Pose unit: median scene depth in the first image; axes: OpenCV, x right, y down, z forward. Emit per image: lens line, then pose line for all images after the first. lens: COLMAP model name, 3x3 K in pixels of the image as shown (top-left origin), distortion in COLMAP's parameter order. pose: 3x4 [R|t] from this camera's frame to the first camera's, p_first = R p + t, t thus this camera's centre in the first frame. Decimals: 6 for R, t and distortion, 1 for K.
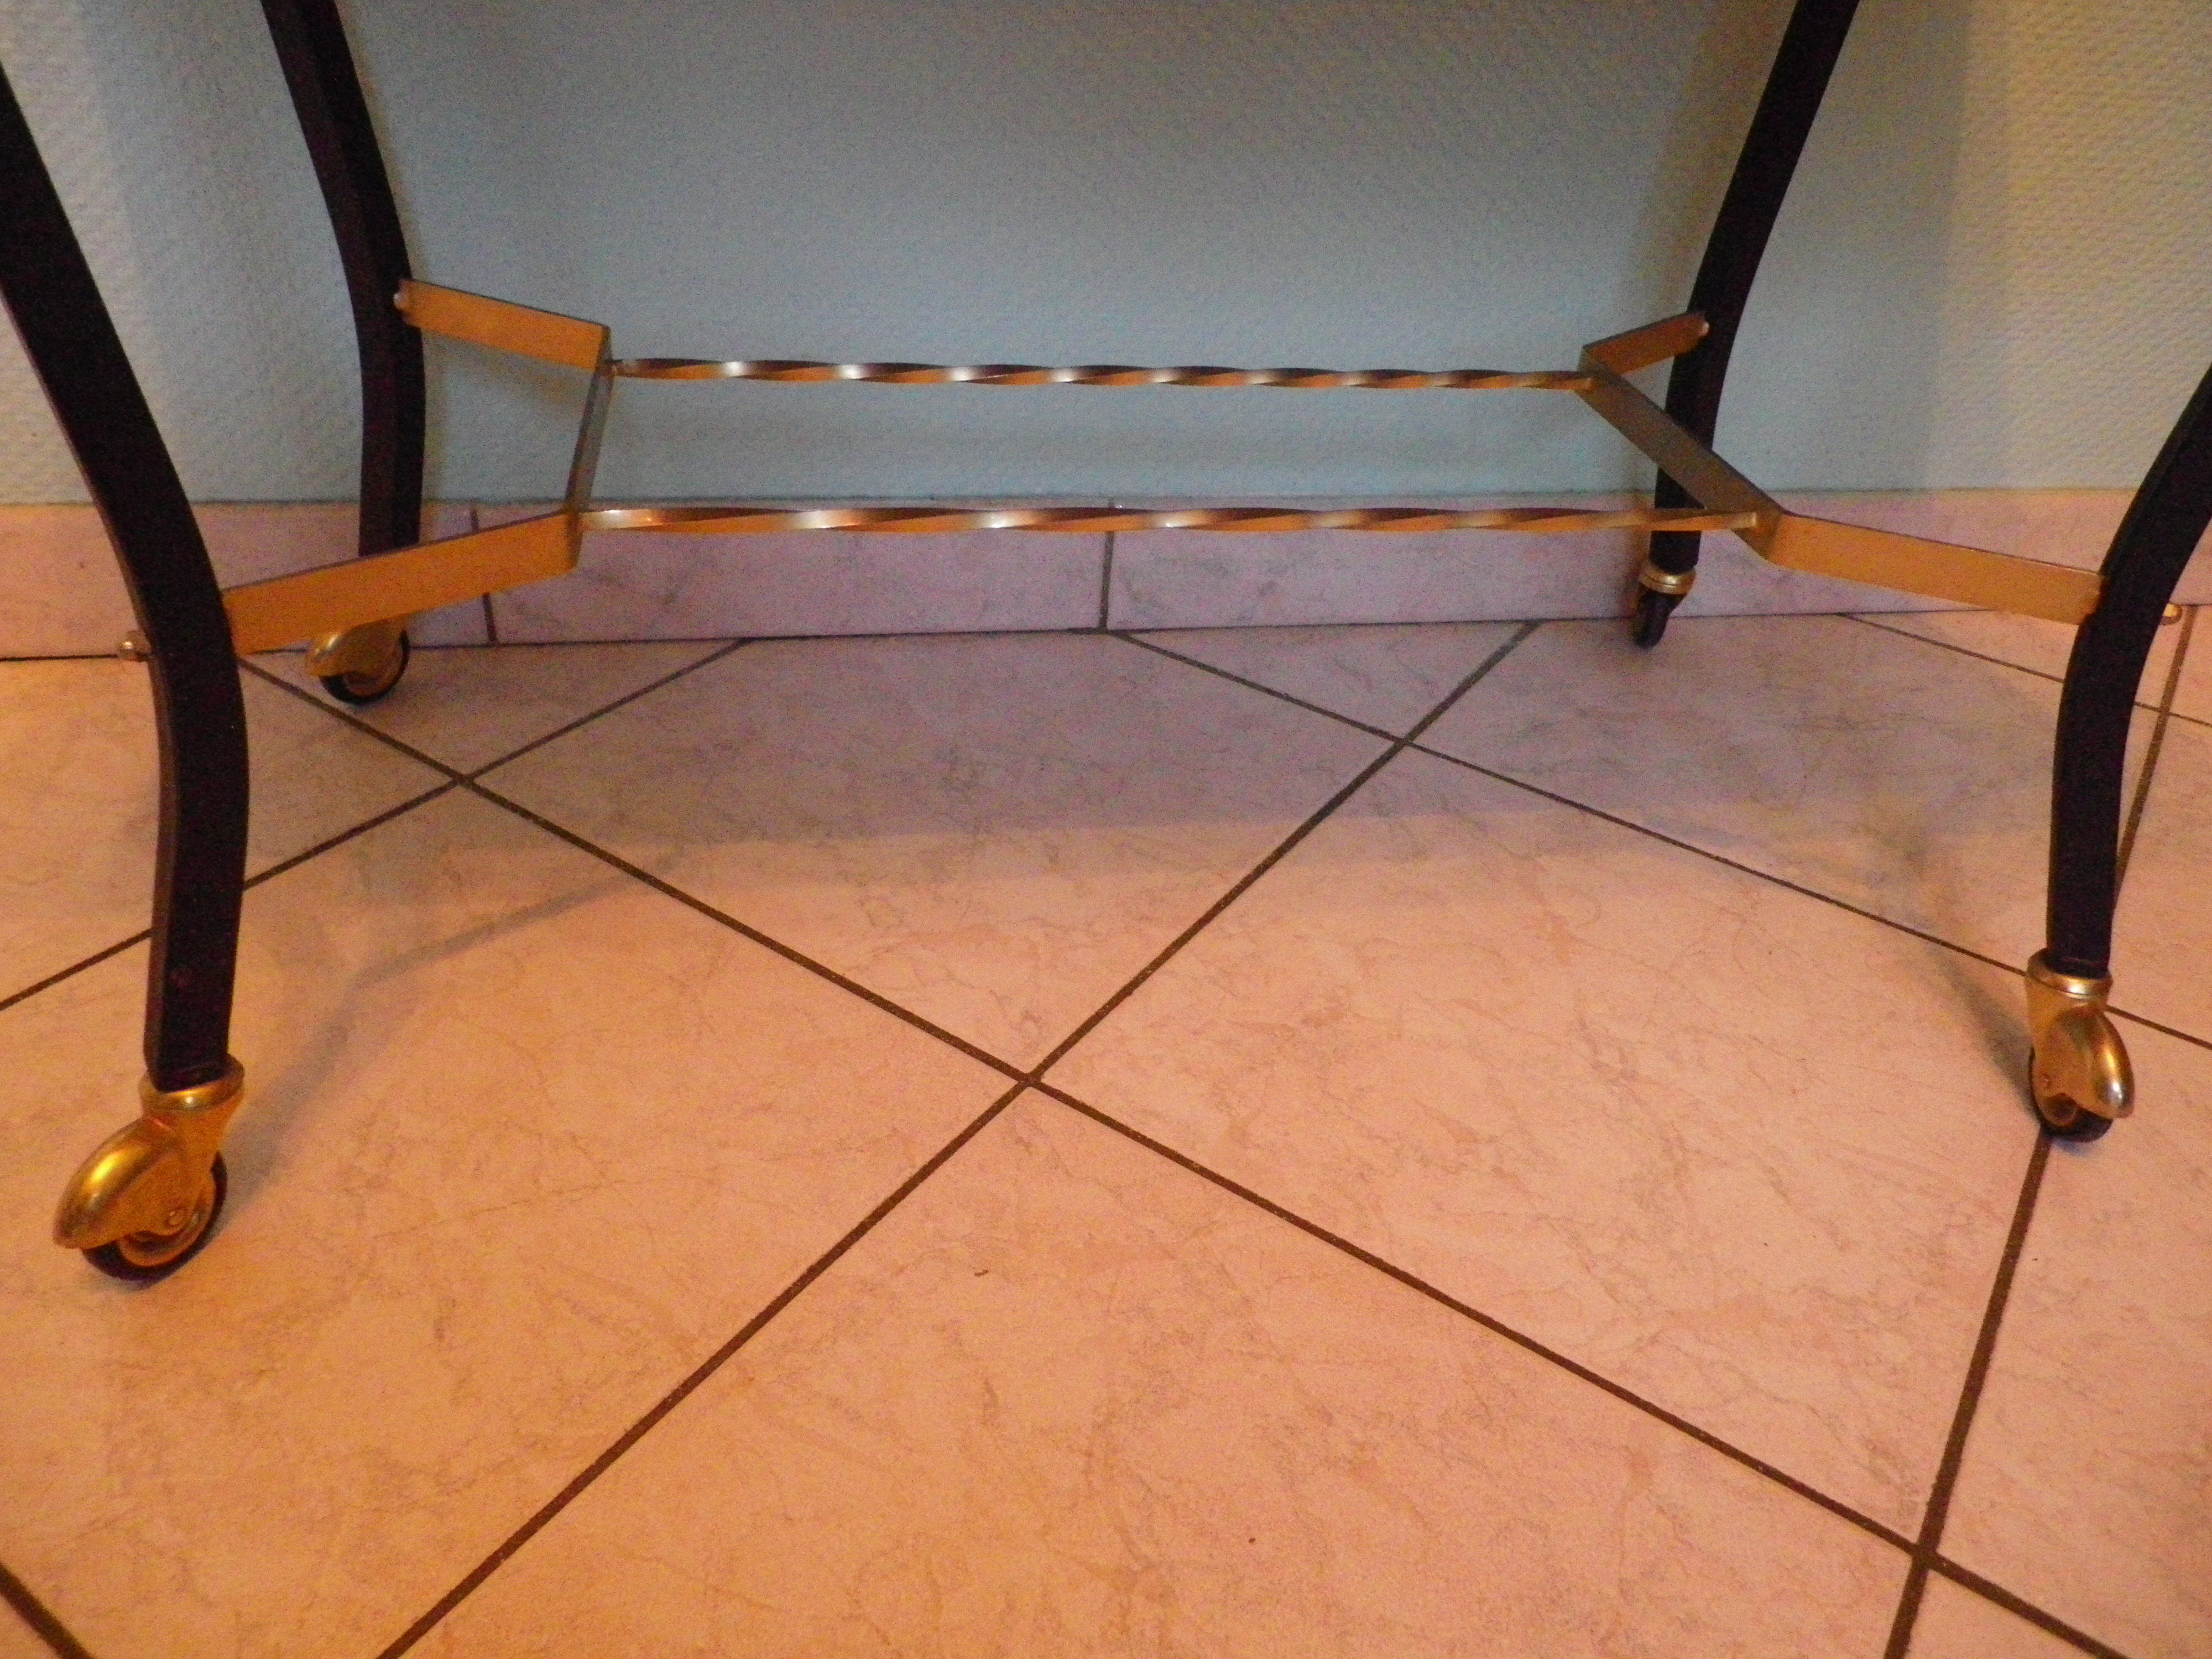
lens RADIAL K [[1656.2, 0, 1106.7], [0, 1656.2, 824.7], [0, 0, 1]] dist [-0.010087, 0.005151]
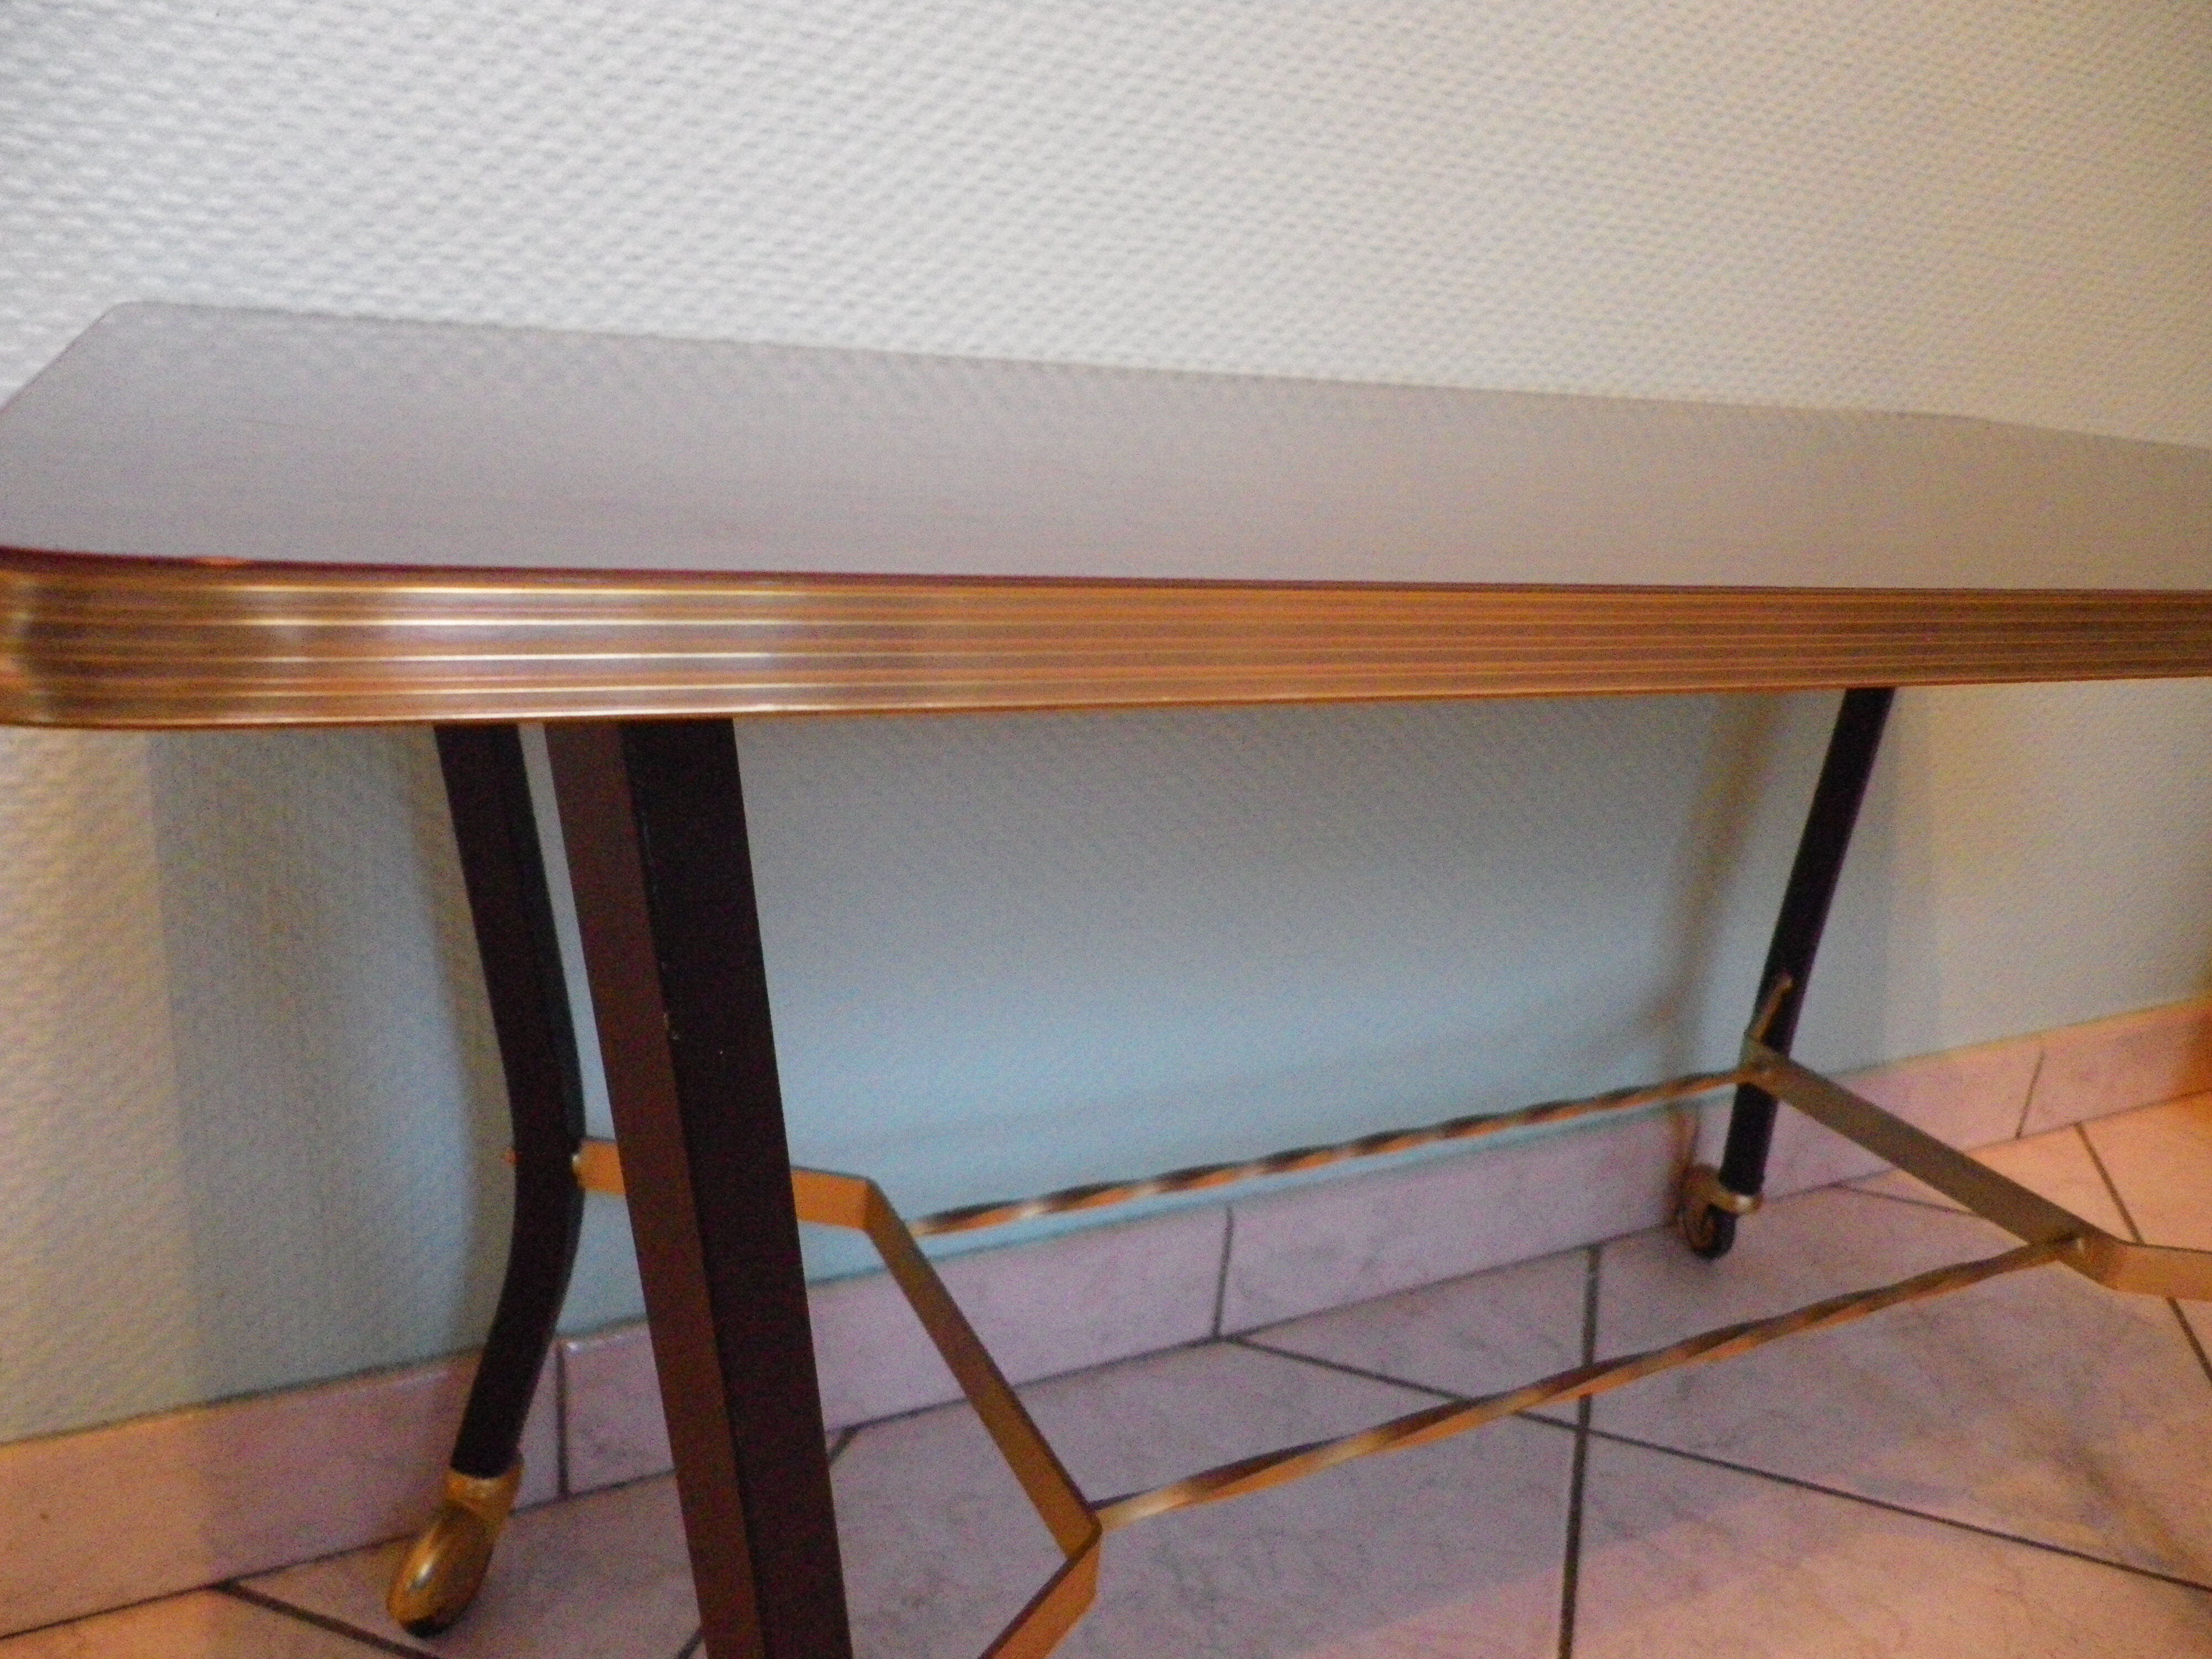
lens RADIAL K [[1656.2, 0, 1101.1], [0, 1656.2, 829.4], [0, 0, 1]] dist [-0.010087, 0.005151]
pose [[0.960131, -0.079278, 0.268074, -0.405476], [0.144229, 0.961942, -0.232092, -0.260516], [-0.239471, 0.261502, 0.935024, 0.115794]]
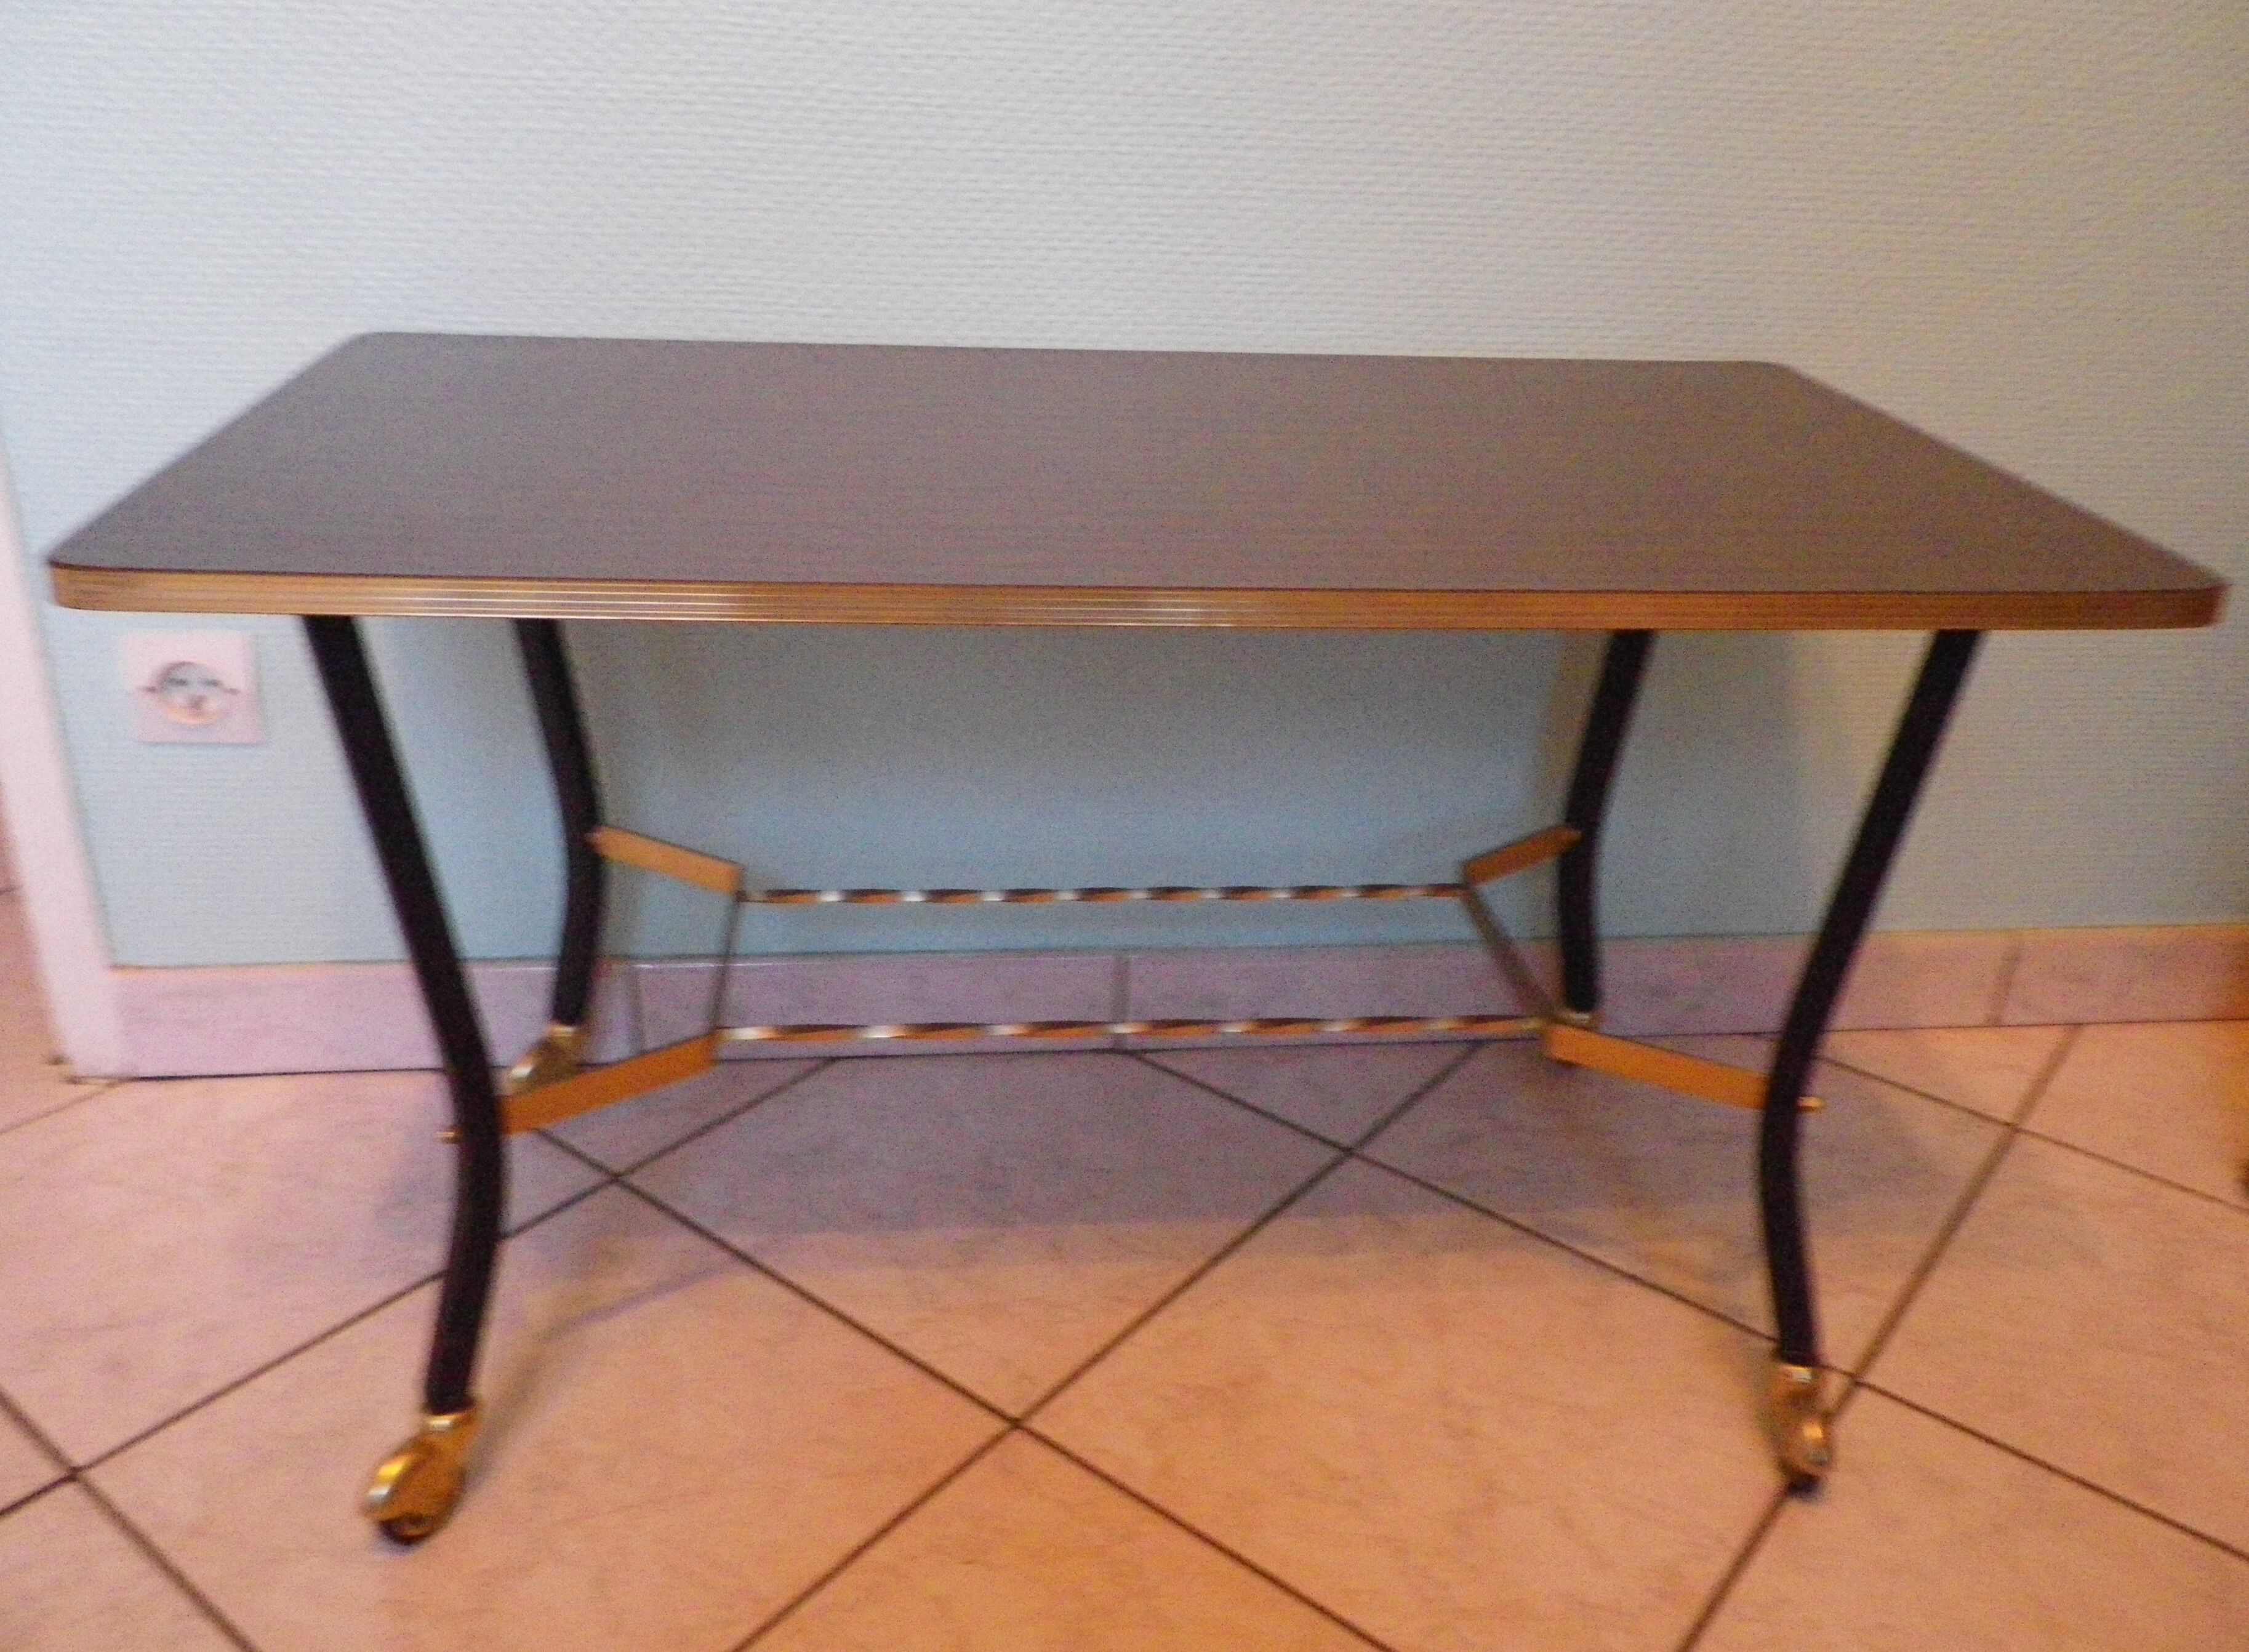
lens RADIAL K [[1853.9, 0, 1121.5], [0, 1853.9, 829.4], [0, 0, 1]] dist [-0.020125, 0.019661]
pose [[0.997160, 0.002716, -0.075267, 0.144836], [-0.014676, 0.987202, -0.158797, -0.085031], [0.073872, 0.159451, 0.984438, -0.548748]]
